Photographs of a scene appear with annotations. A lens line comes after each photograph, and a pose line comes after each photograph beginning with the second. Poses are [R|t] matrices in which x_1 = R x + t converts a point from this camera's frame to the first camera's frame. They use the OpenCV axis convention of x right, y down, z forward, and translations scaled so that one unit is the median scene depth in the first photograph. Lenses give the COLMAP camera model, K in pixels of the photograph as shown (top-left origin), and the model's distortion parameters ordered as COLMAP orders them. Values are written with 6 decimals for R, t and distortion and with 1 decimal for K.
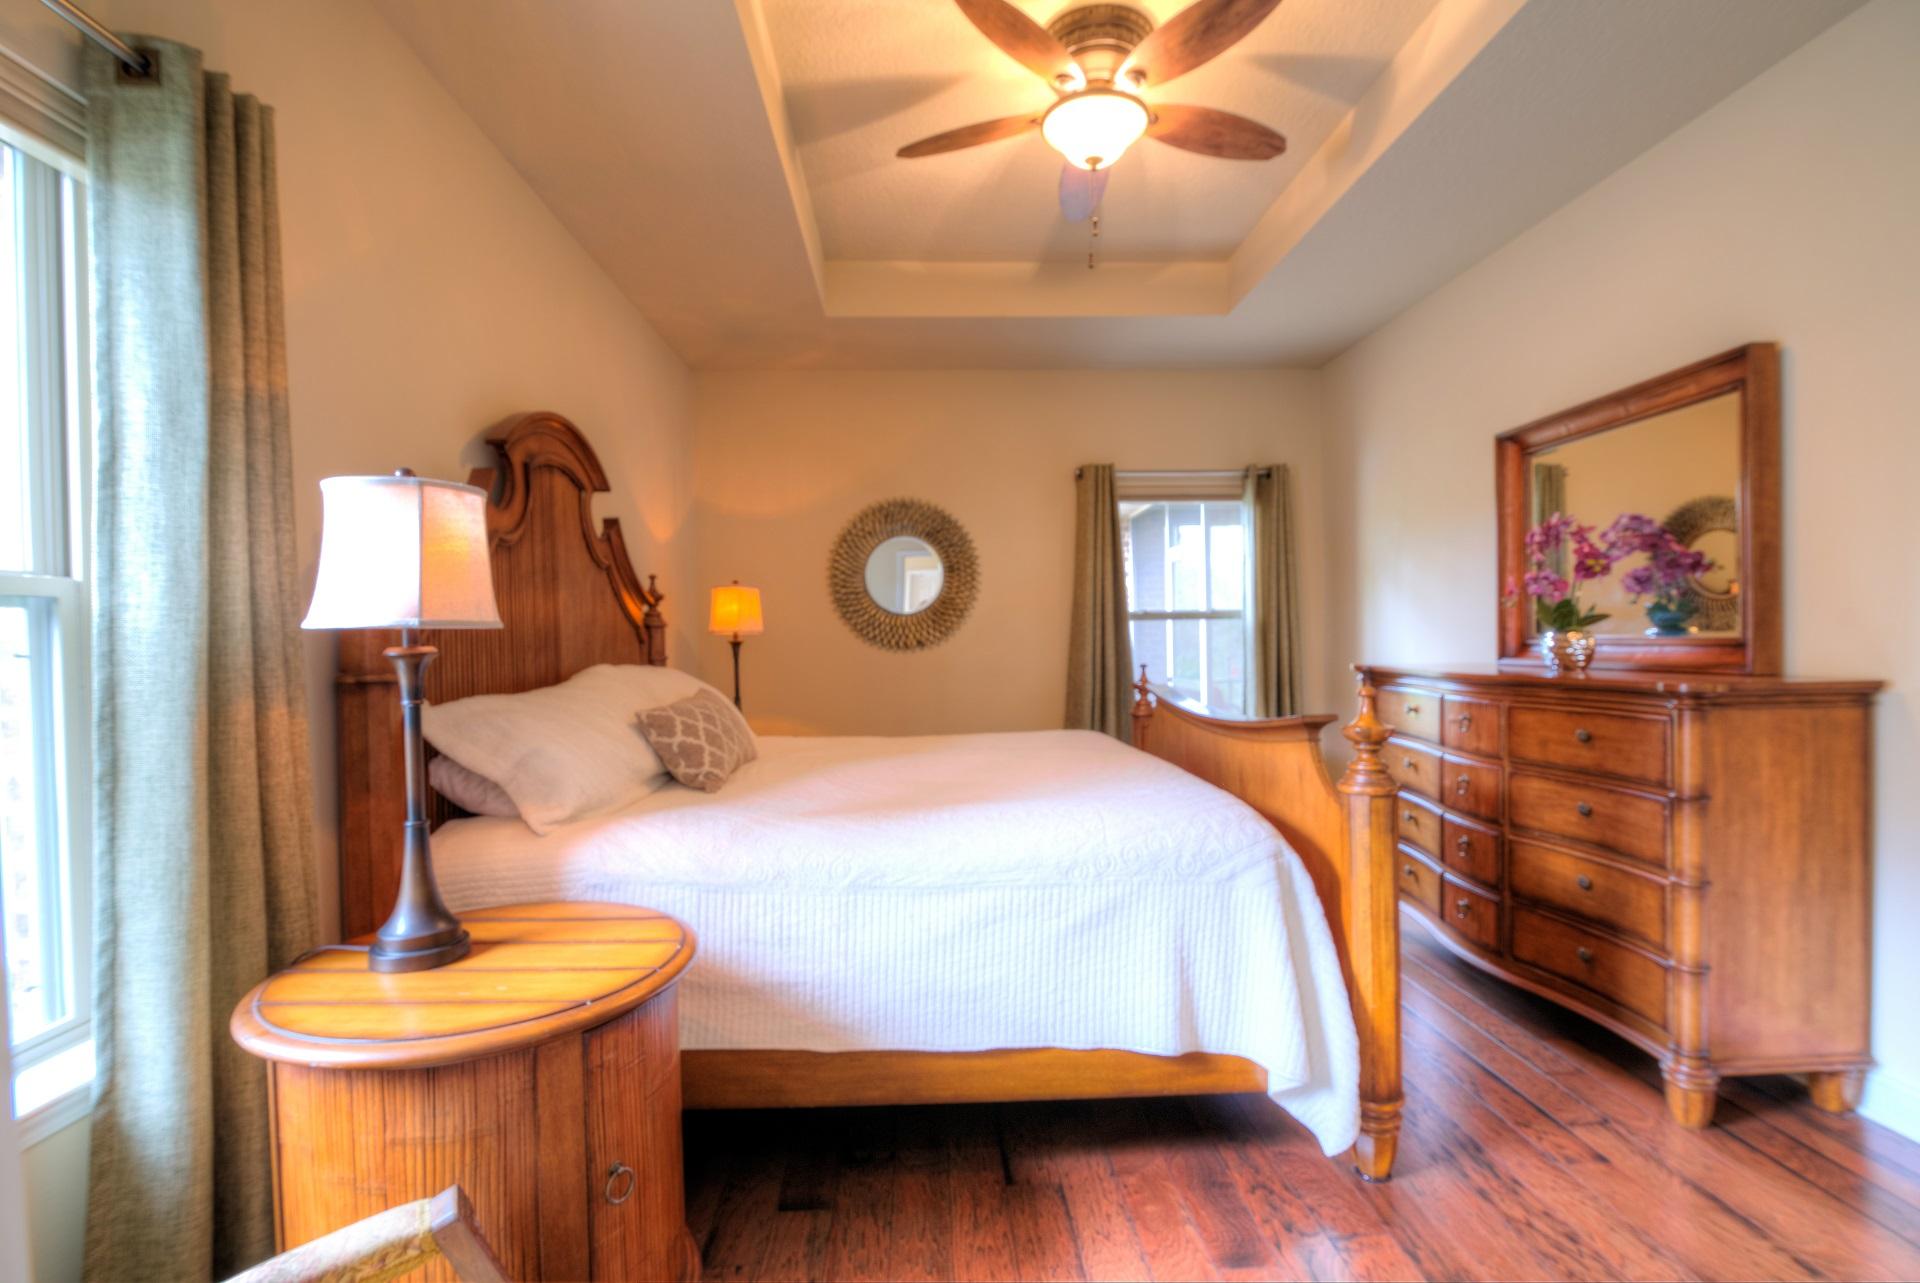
lens RADIAL K [[883.3, 0, 956.1], [0, 883.3, 643.0], [0, 0, 1]] dist [-0.015404, 0.000277]
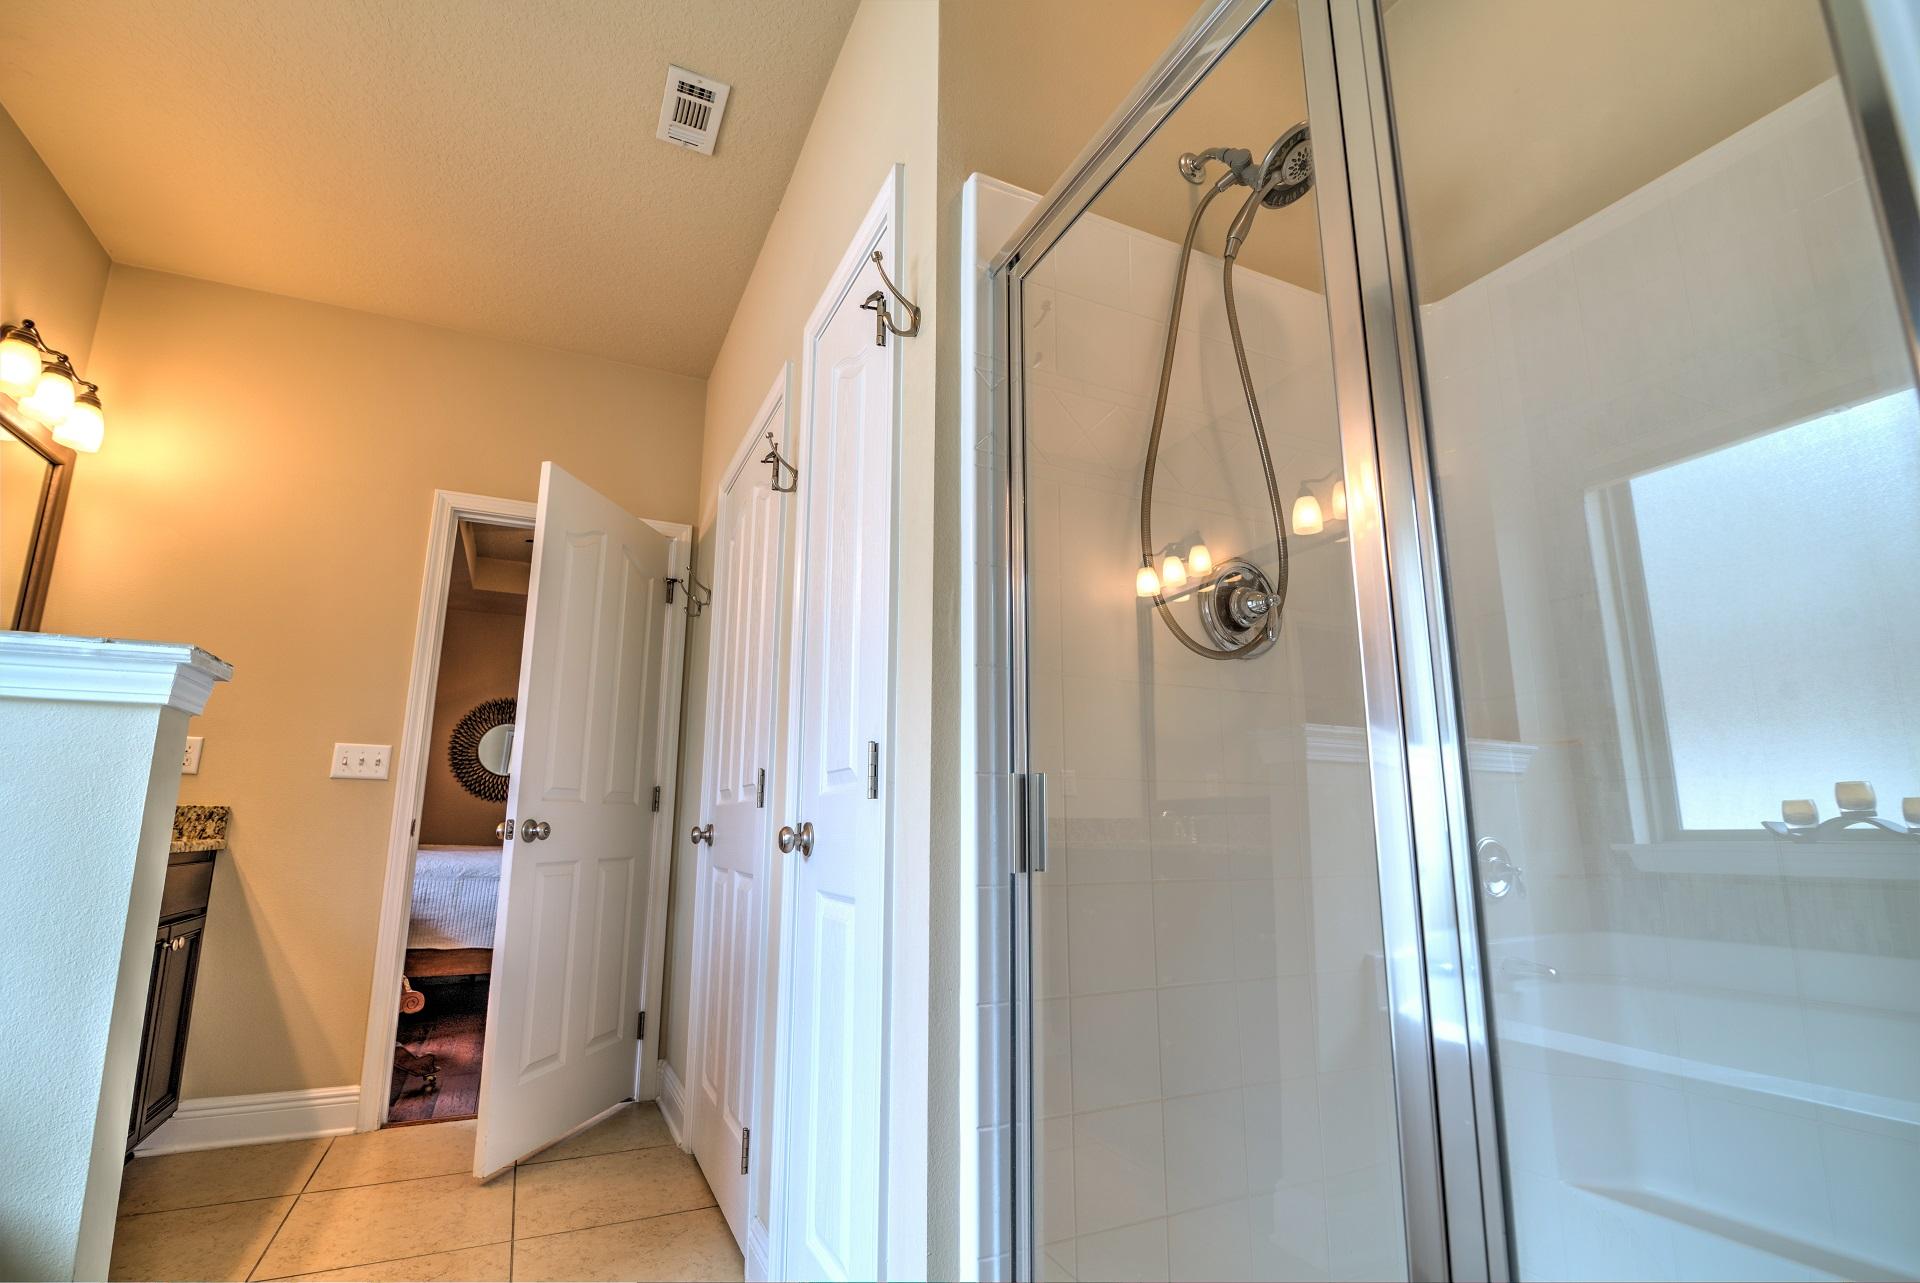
lens RADIAL K [[883.3, 0, 958.1], [0, 883.3, 646.9], [0, 0, 1]] dist [-0.015404, 0.000277]
pose [[0.918372, 0.095842, 0.383937, 0.057645], [-0.013928, 0.977454, -0.210688, 0.060645], [-0.395474, 0.188143, 0.899001, -0.718513]]
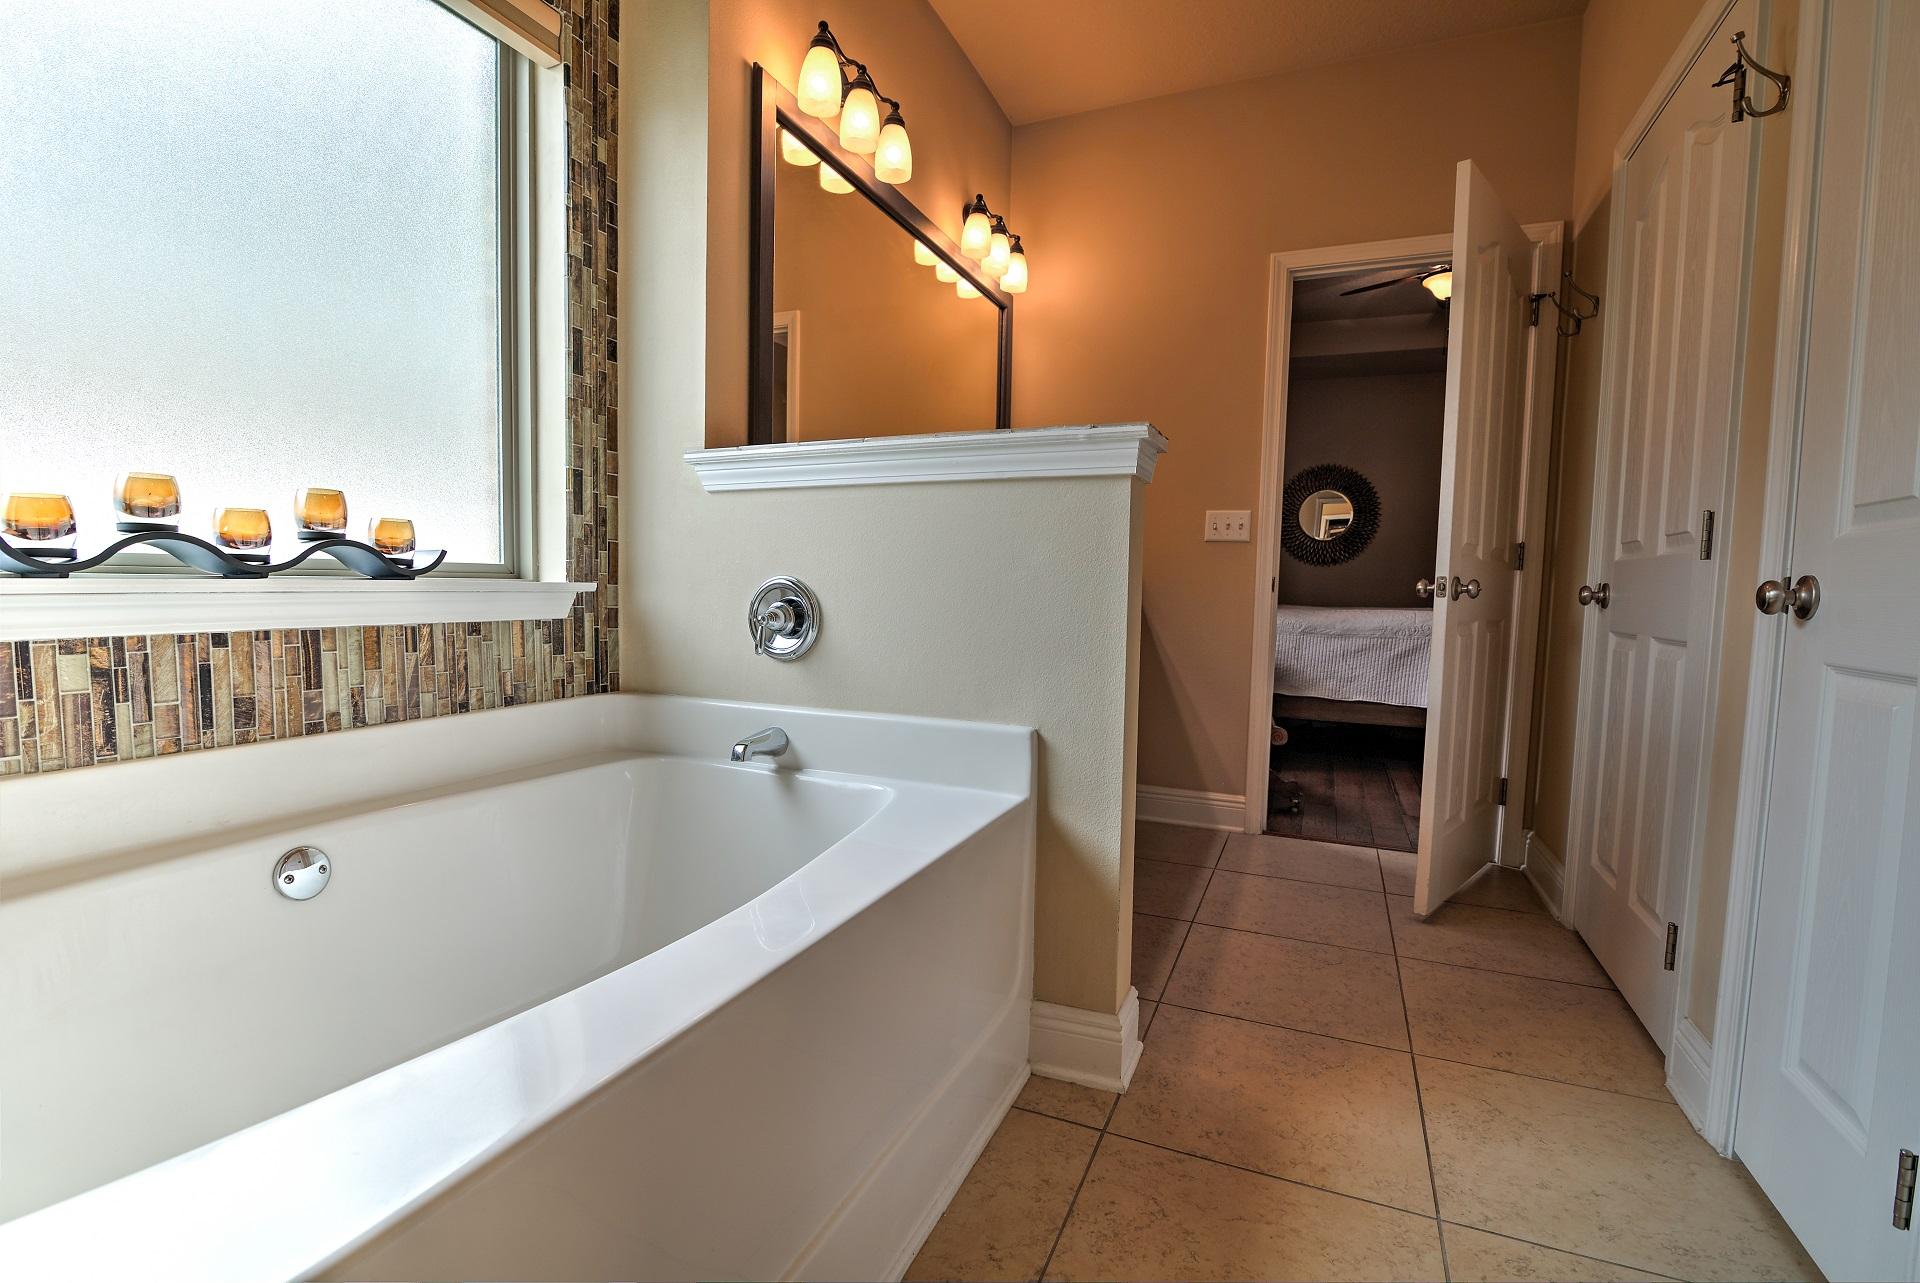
lens RADIAL K [[883.3, 0, 952.4], [0, 883.3, 647.0], [0, 0, 1]] dist [-0.015404, 0.000277]
pose [[0.901853, 0.062945, -0.427434, 0.025783], [-0.035010, 0.996724, 0.072911, 0.067103], [0.430623, -0.050791, 0.901102, -0.710282]]
